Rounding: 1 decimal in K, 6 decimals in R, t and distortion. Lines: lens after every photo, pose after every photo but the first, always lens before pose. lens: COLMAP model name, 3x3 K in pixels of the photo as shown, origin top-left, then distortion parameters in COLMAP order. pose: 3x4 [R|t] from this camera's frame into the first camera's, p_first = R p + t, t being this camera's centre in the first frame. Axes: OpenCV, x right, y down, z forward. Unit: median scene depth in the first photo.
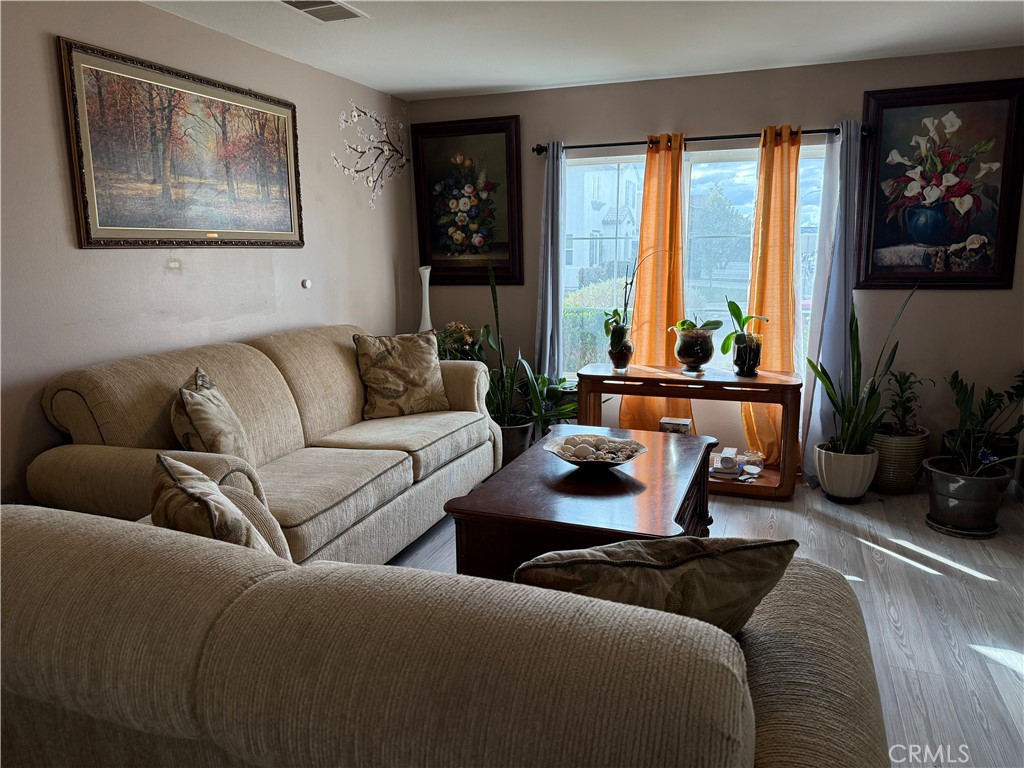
lens RADIAL K [[716.5, 0, 532.5], [0, 716.5, 379.6], [0, 0, 1]] dist [0.120323, -0.176563]
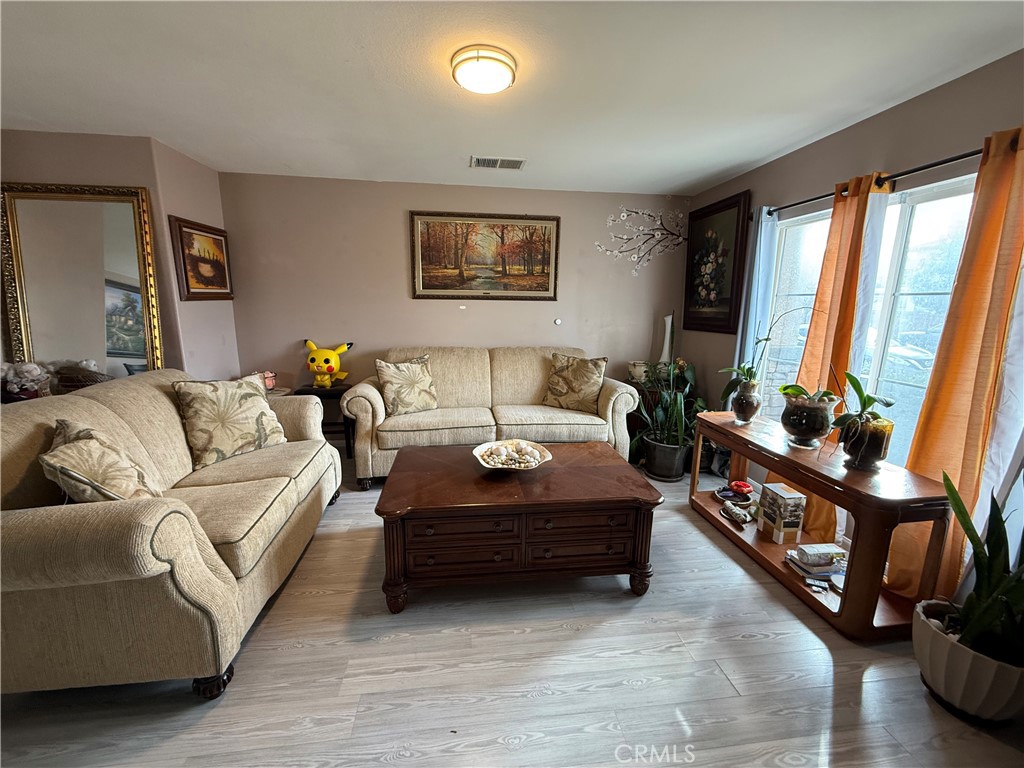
lens RADIAL K [[407.5, 0, 517.9], [0, 407.5, 383.1], [0, 0, 1]] dist [0.000954, -0.000064]
pose [[0.460514, 0.184094, -0.868353, 0.461276], [-0.174205, 0.977977, 0.114949, -0.076355], [0.870390, 0.098336, 0.482442, 0.421399]]
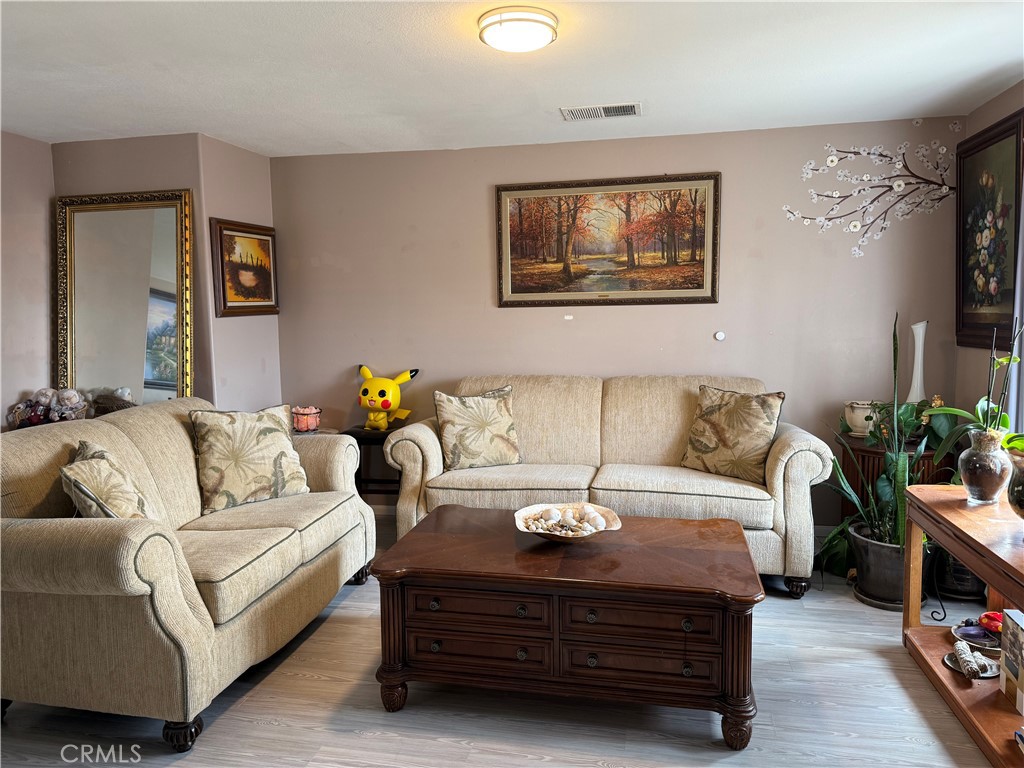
lens RADIAL K [[716.5, 0, 532.5], [0, 716.5, 379.6], [0, 0, 1]] dist [0.120323, -0.176563]
pose [[0.156776, 0.103703, -0.982175, 0.634233], [-0.161938, 0.983712, 0.078017, -0.096934], [0.974268, 0.146820, 0.171016, 0.504410]]
